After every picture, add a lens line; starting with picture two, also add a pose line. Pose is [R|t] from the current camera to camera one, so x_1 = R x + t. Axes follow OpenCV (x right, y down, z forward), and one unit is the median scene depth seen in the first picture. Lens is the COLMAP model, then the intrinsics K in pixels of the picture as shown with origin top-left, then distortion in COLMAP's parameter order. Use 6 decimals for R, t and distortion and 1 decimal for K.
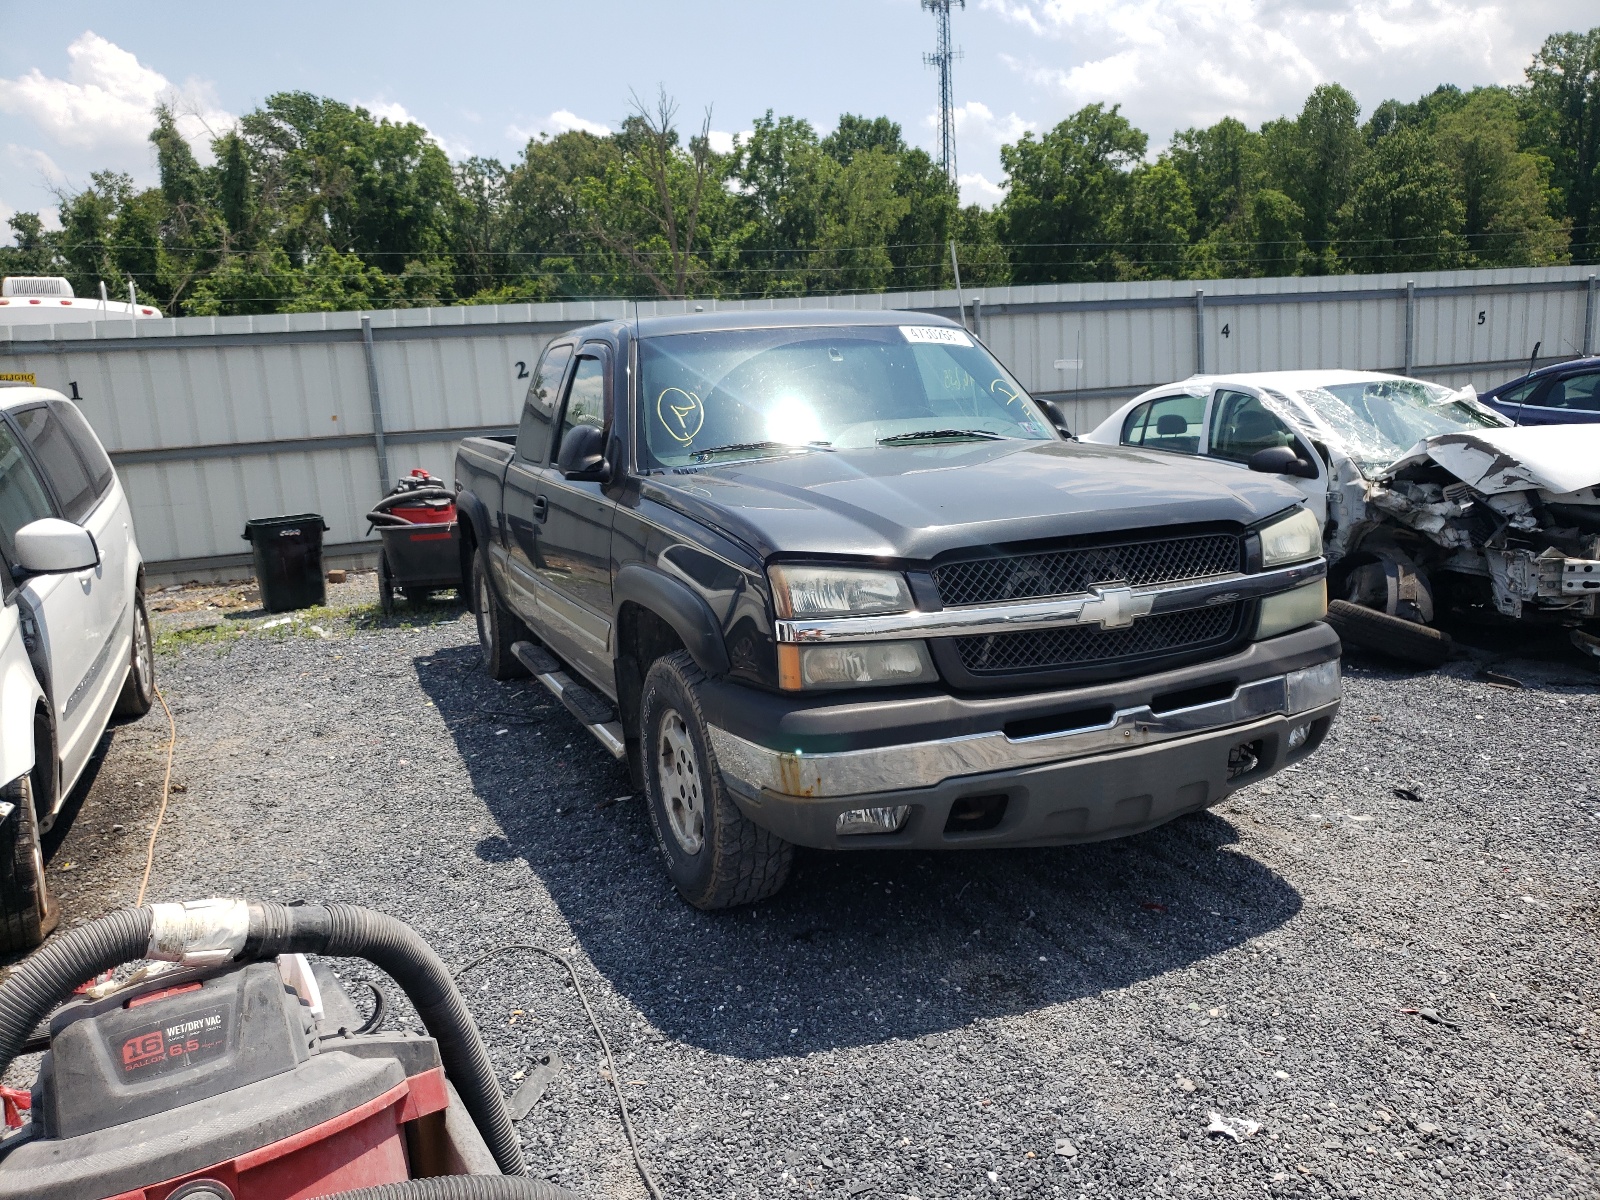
lens RADIAL K [[1221.0, 0, 800.0], [0, 1221.0, 600.0], [0, 0, 1]] dist [0.003466, -0.010223]
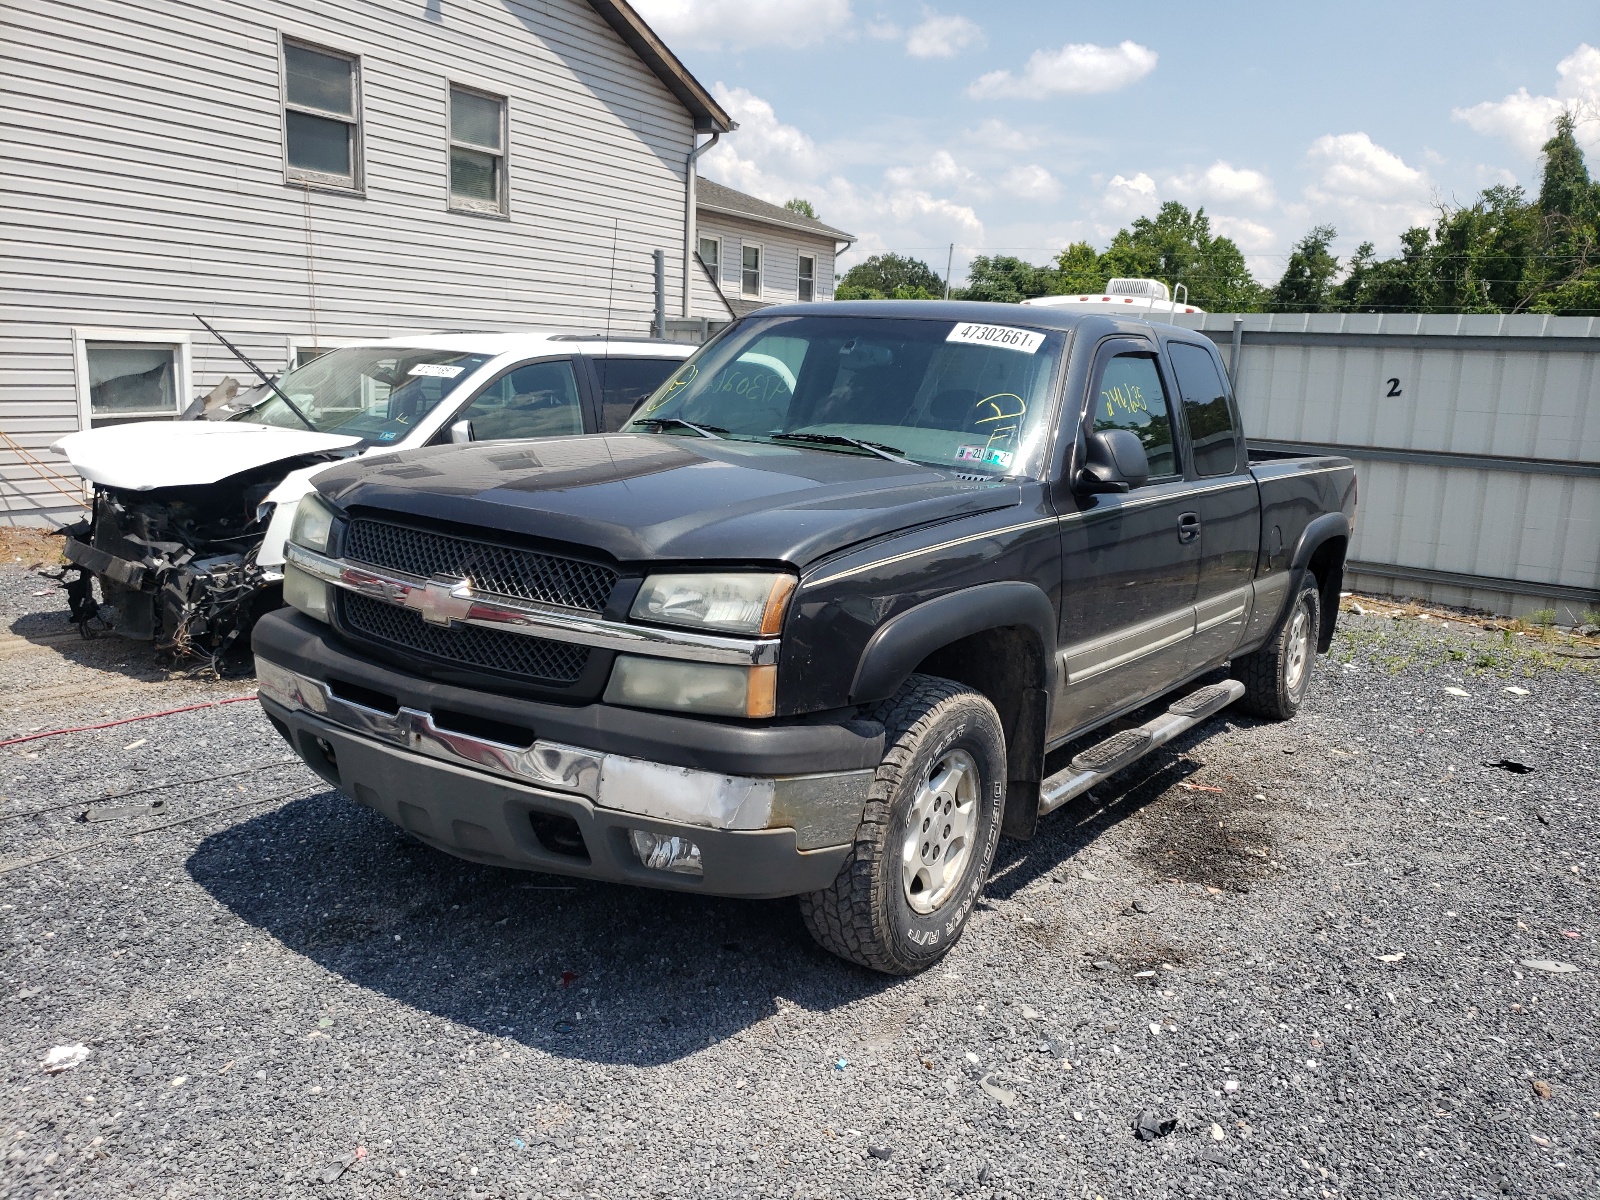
lens RADIAL K [[1203.0, 0, 798.4], [0, 1203.0, 582.3], [0, 0, 1]] dist [0.044603, -0.050092]
pose [[0.546127, 0.208607, -0.811313, 1.096441], [-0.226245, 0.969237, 0.096919, -0.154391], [0.806572, 0.130625, 0.576522, 0.641364]]
